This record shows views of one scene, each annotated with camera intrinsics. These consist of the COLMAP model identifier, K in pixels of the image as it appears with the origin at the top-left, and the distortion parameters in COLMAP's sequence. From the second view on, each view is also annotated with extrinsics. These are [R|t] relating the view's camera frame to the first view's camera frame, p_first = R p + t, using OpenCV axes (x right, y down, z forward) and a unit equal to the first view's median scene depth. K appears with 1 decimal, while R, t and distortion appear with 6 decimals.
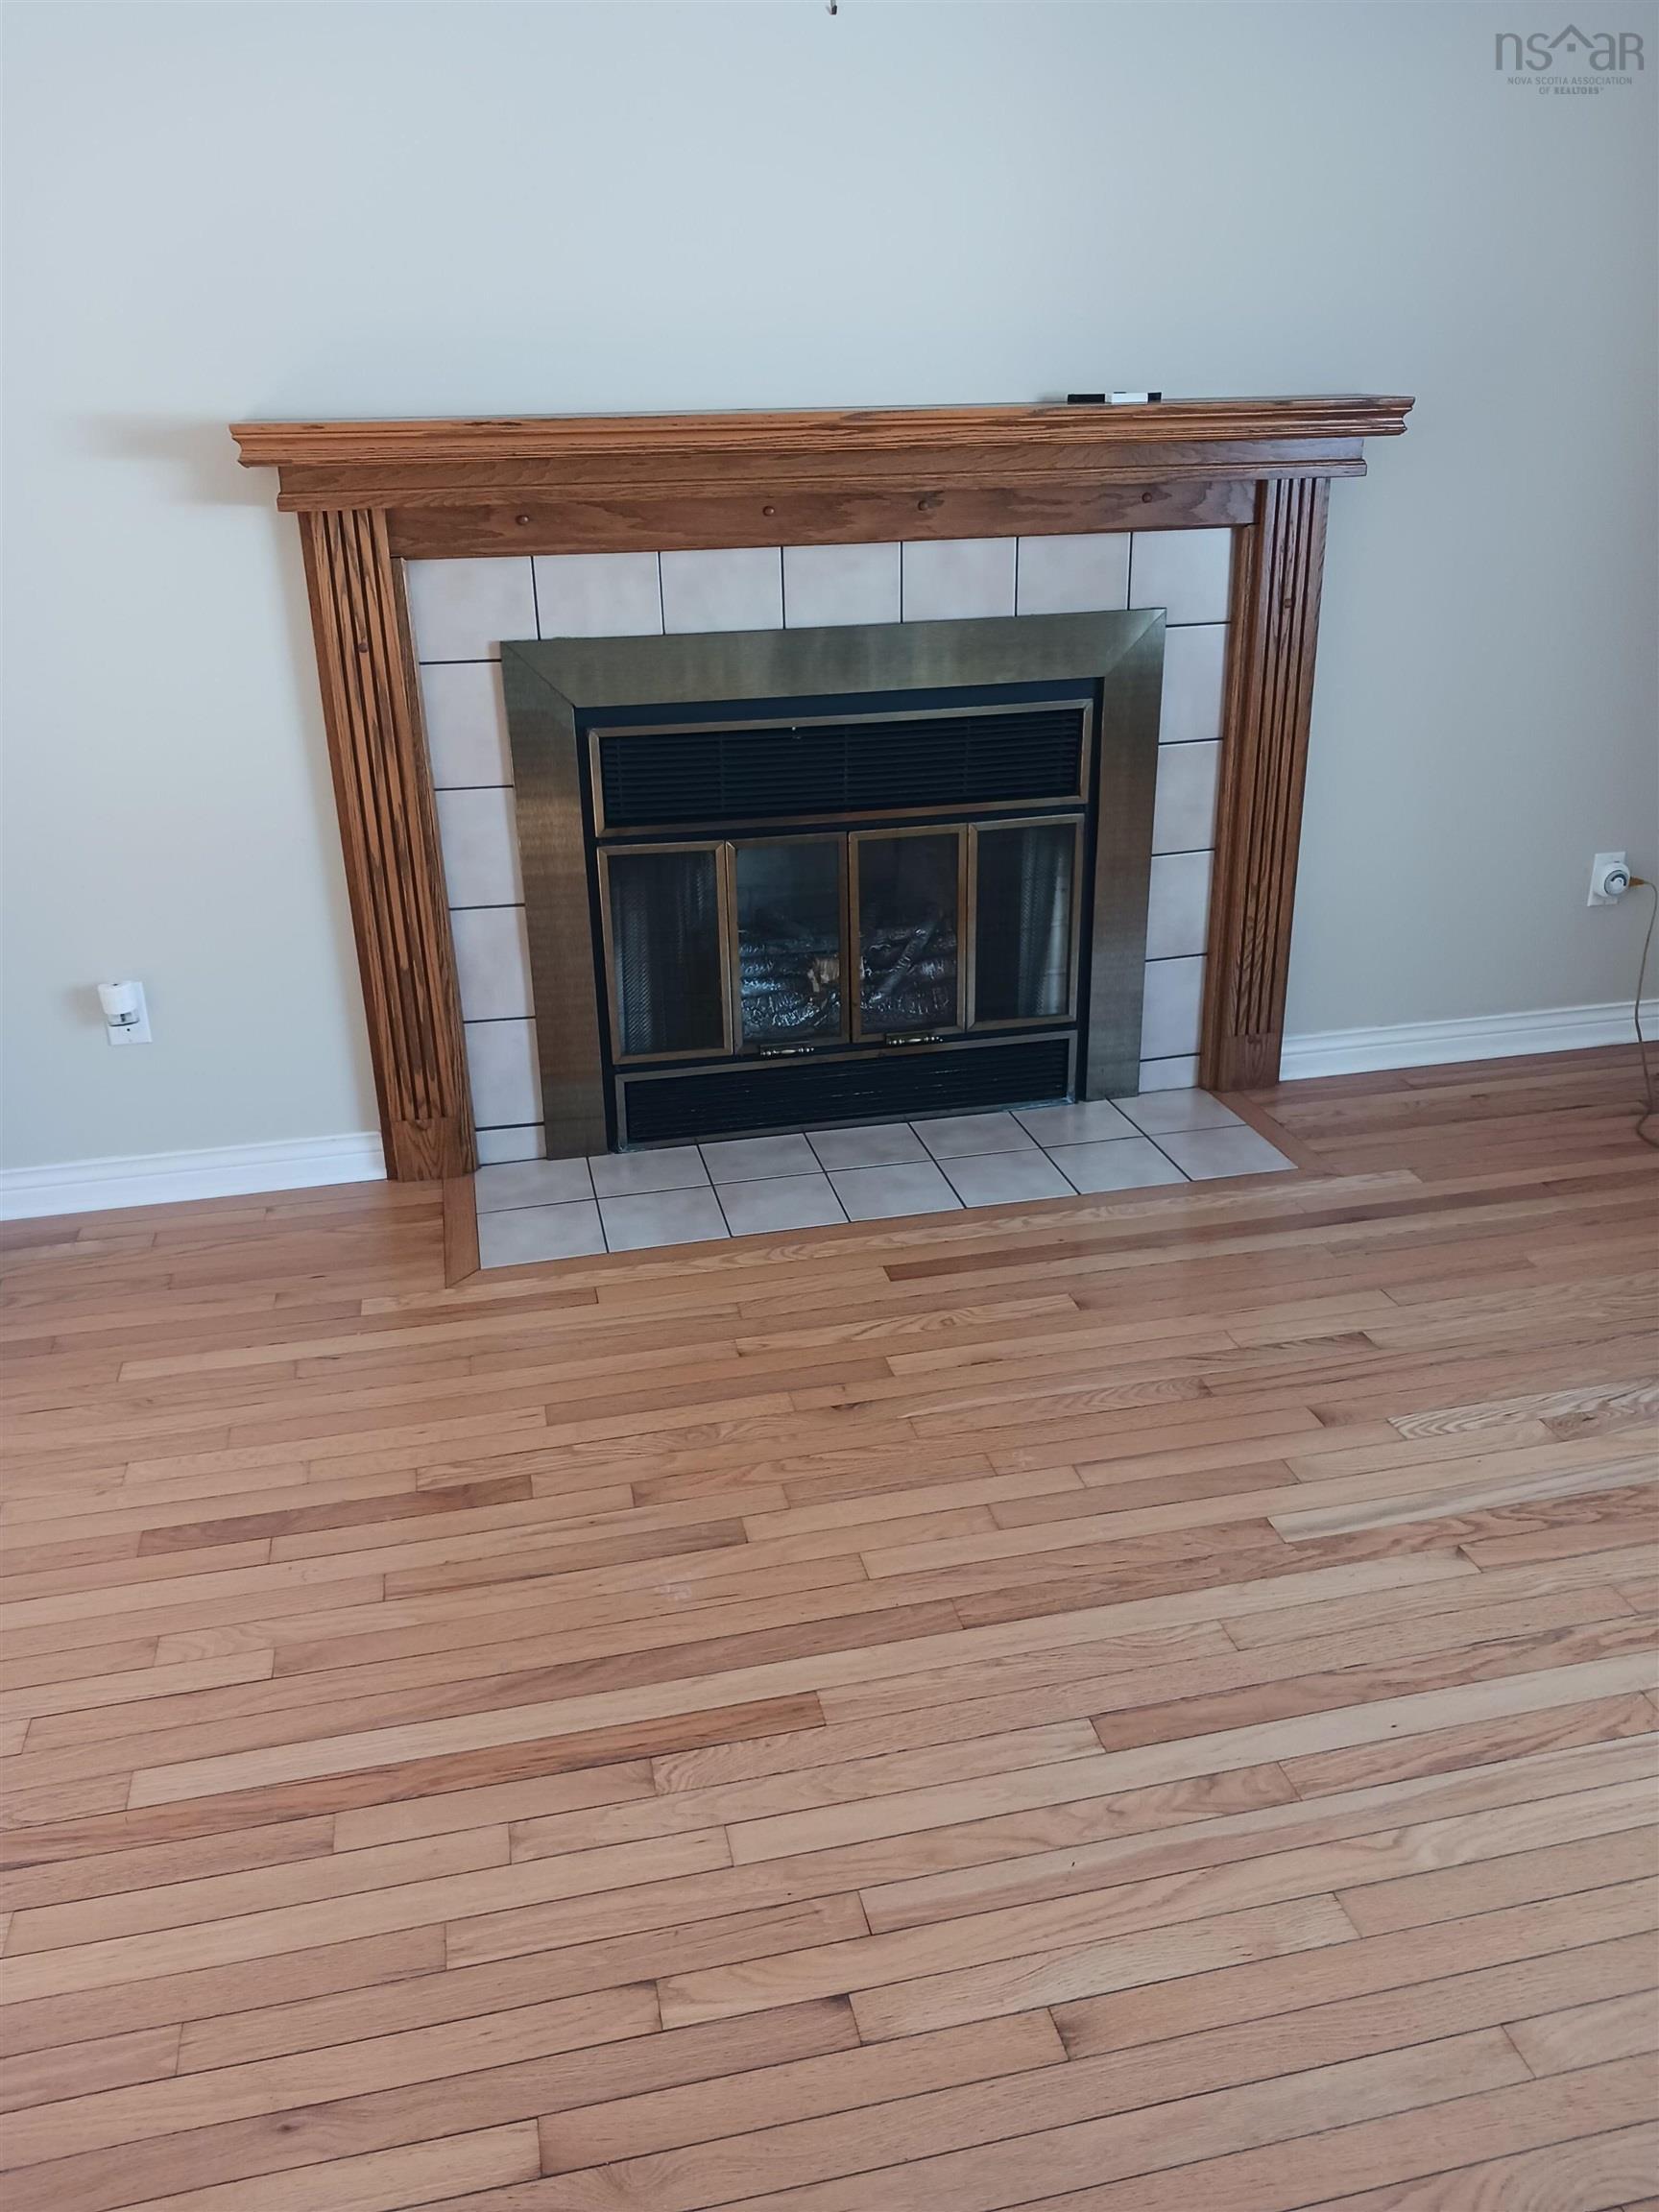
lens RADIAL K [[1755.1, 0, 903.4], [0, 1755.1, 1140.7], [0, 0, 1]] dist [0.257906, -0.577056]
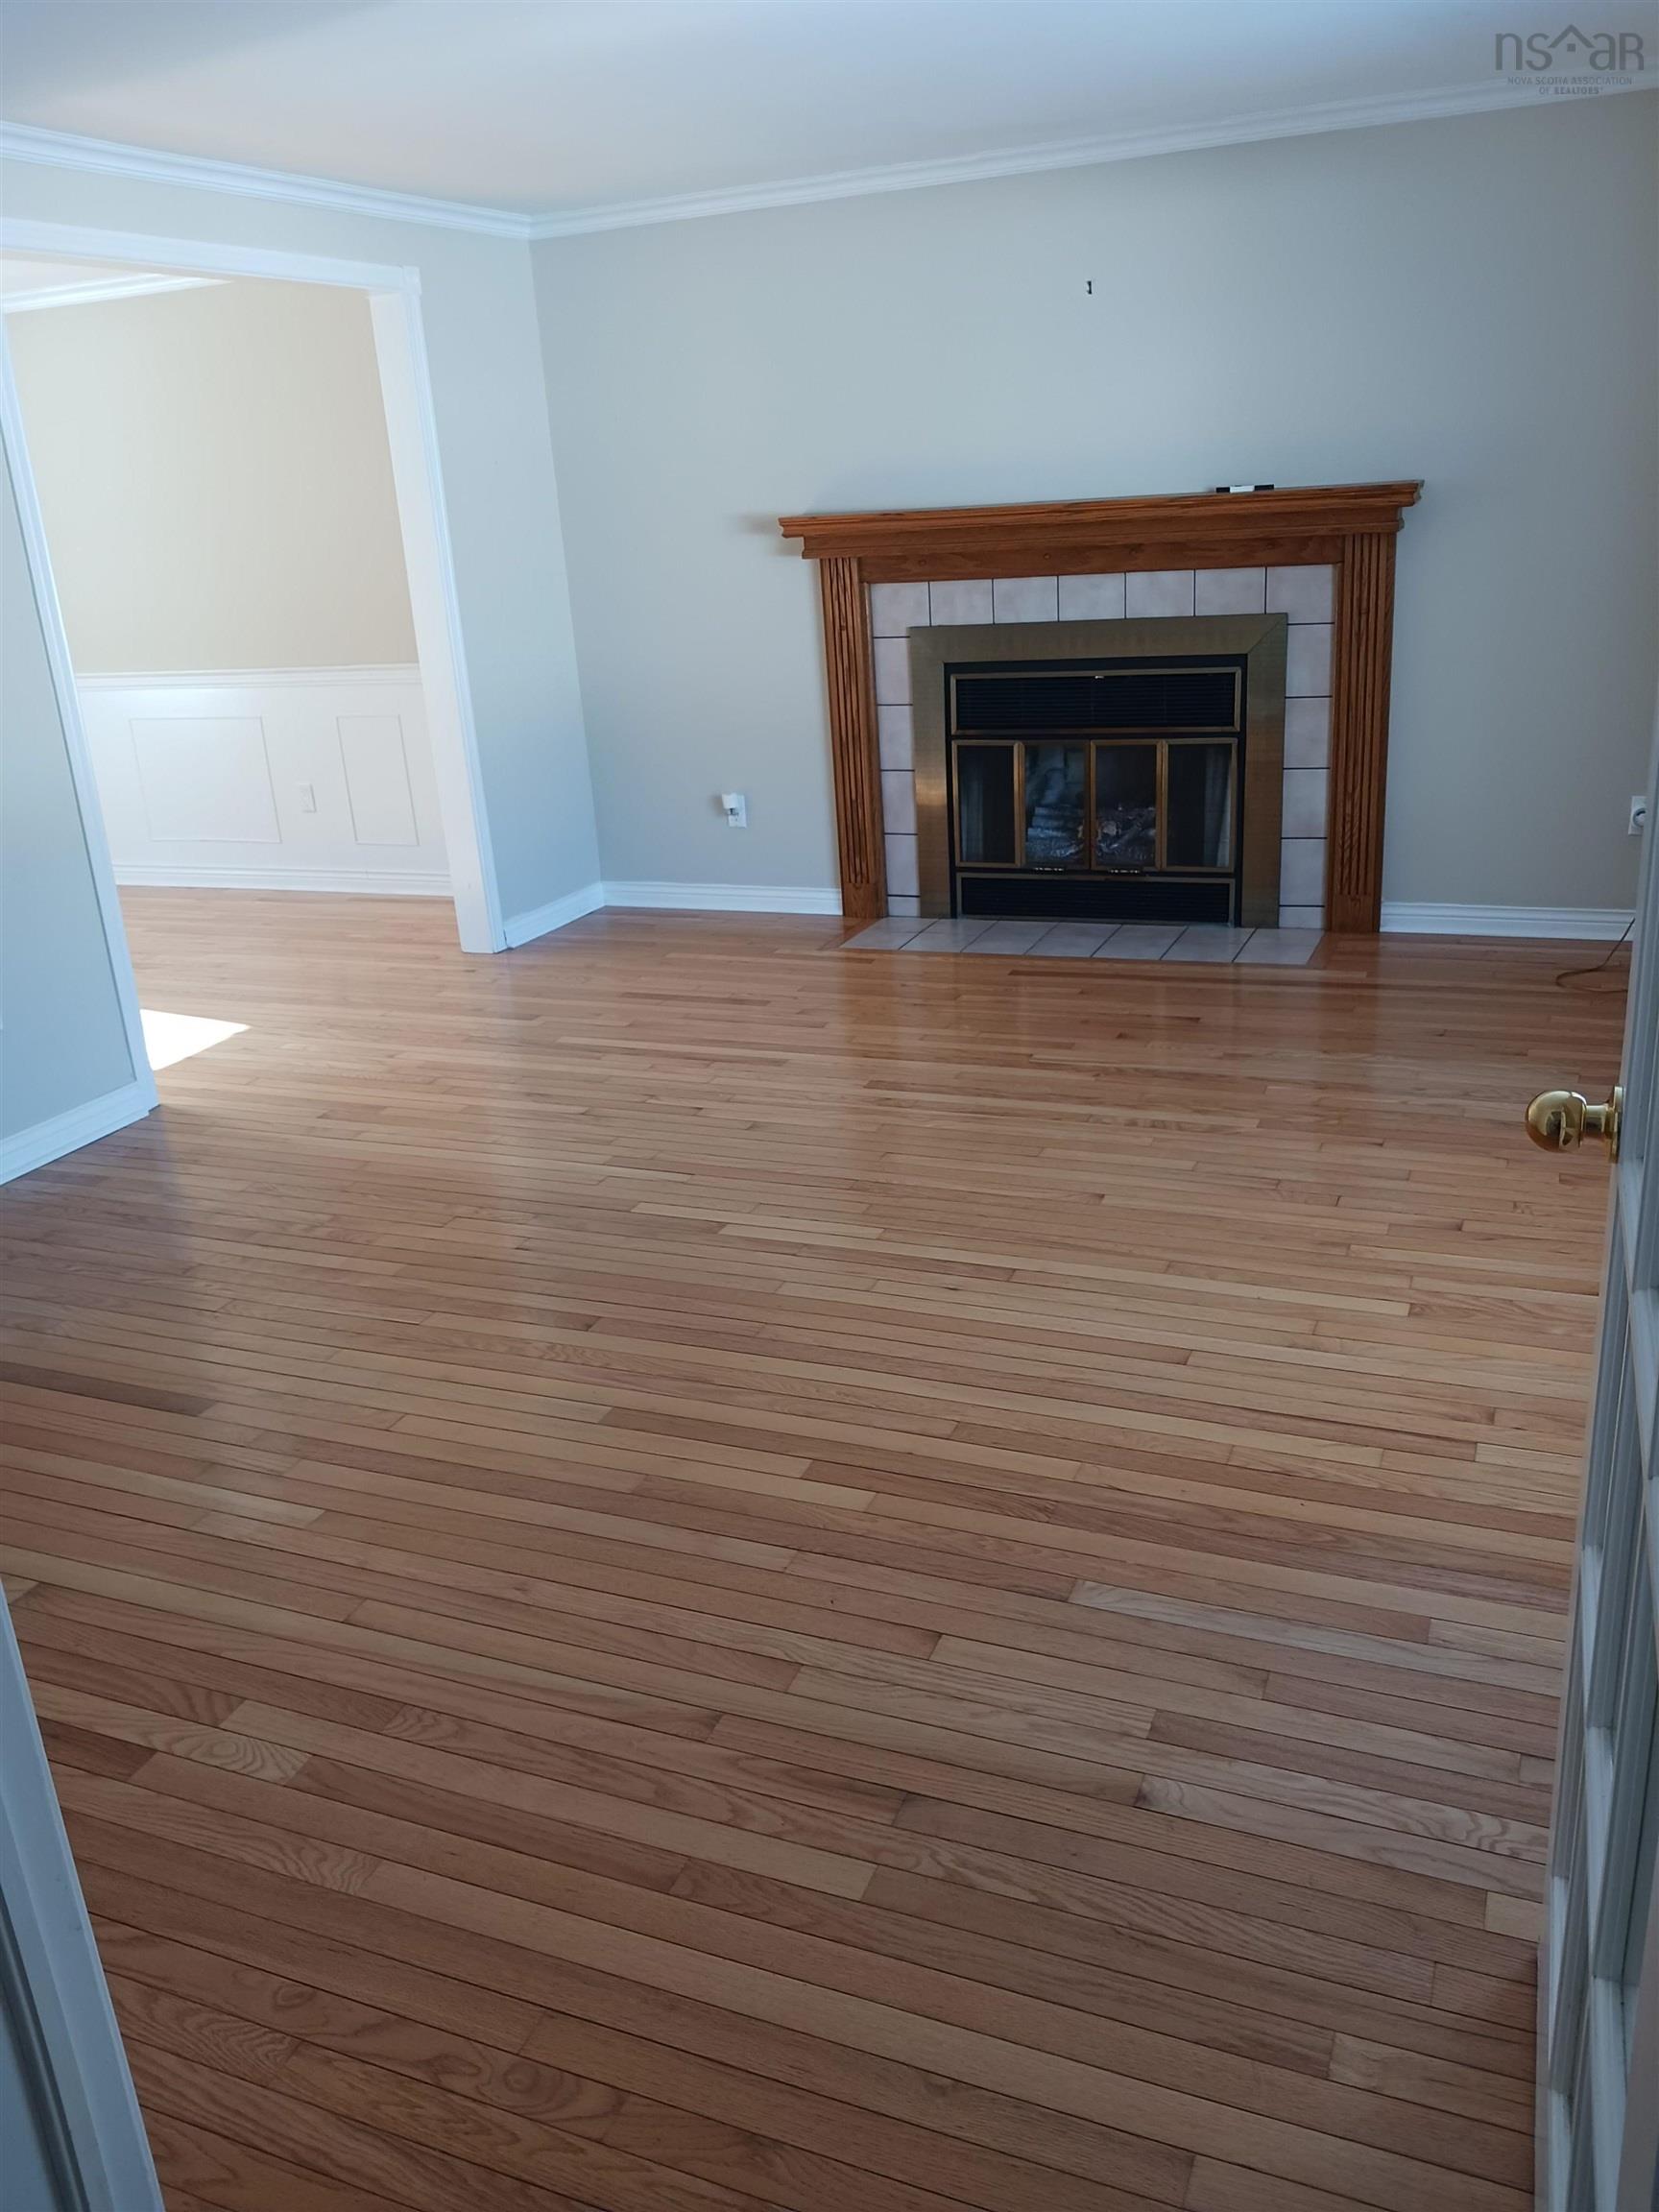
lens RADIAL K [[1755.1, 0, 903.4], [0, 1755.1, 1140.7], [0, 0, 1]] dist [0.257906, -0.577056]
pose [[0.828348, 0.170276, -0.533710, 0.836773], [-0.182473, 0.982743, 0.030327, 0.195825], [0.529663, 0.072266, 0.845124, -0.550723]]
